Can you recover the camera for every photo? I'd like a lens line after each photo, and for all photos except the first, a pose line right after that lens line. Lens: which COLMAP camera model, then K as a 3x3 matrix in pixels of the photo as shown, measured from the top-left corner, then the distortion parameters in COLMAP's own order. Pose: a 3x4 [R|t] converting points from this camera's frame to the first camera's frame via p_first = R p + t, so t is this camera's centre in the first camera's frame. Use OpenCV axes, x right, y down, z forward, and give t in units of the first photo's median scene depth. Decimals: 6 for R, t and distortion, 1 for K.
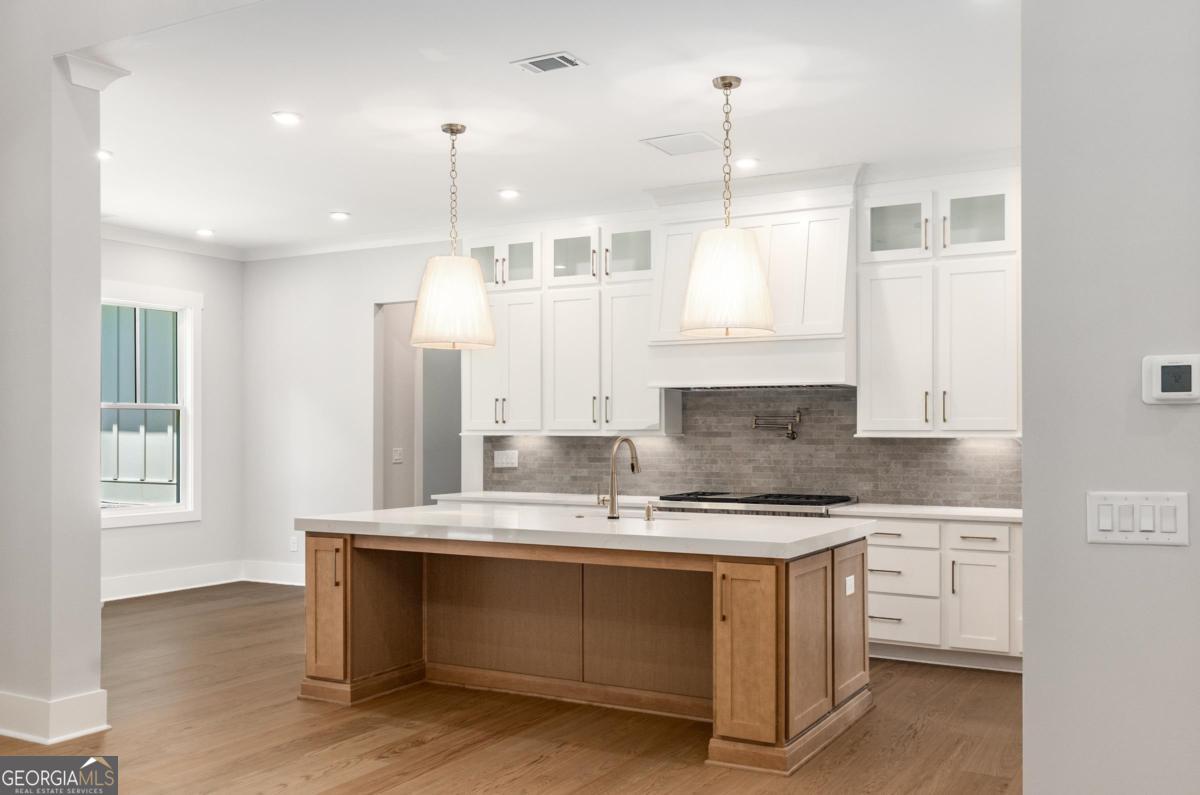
lens RADIAL K [[1057.4, 0, 600.7], [0, 1057.4, 400.6], [0, 0, 1]] dist [-0.000189, 0.000464]
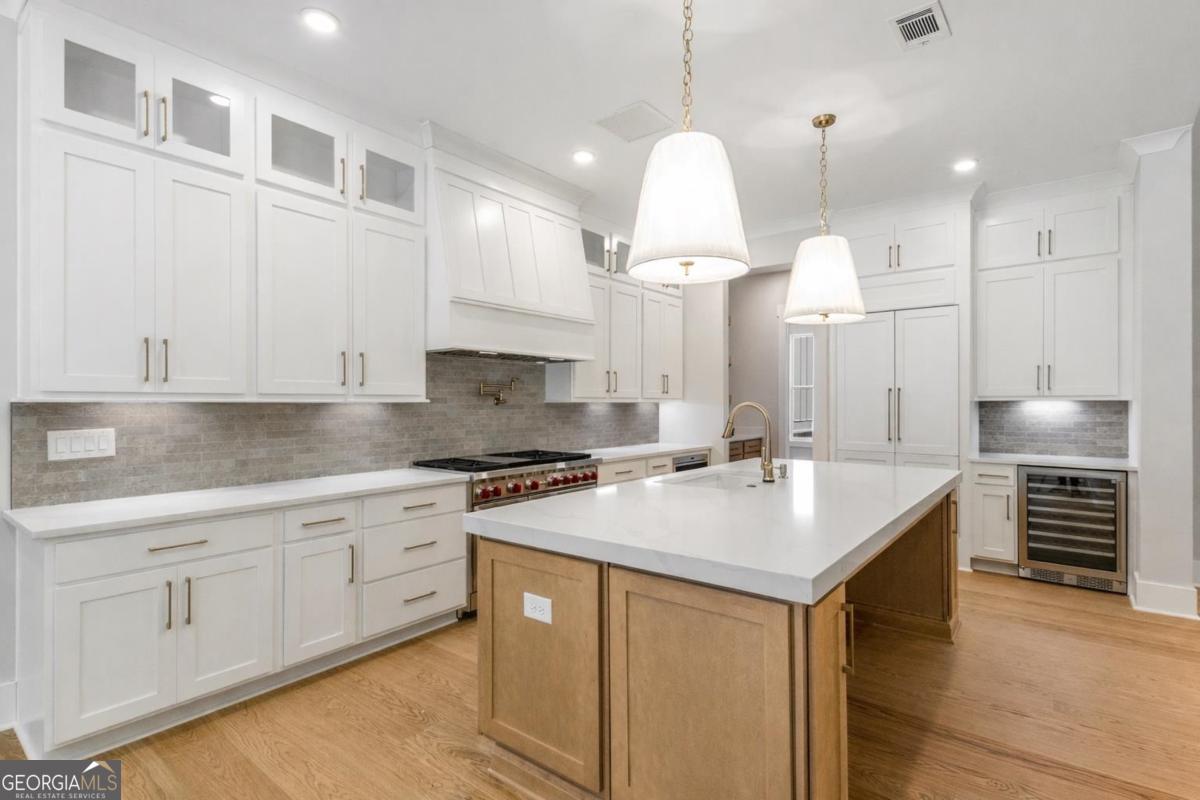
lens RADIAL K [[578.9, 0, 601.5], [0, 578.9, 404.0], [0, 0, 1]] dist [0.001396, 0.000010]
pose [[0.139641, -0.002920, 0.990198, -0.397140], [-0.027177, 0.999608, 0.006780, 0.026791], [-0.989829, -0.027857, 0.139507, 0.756720]]
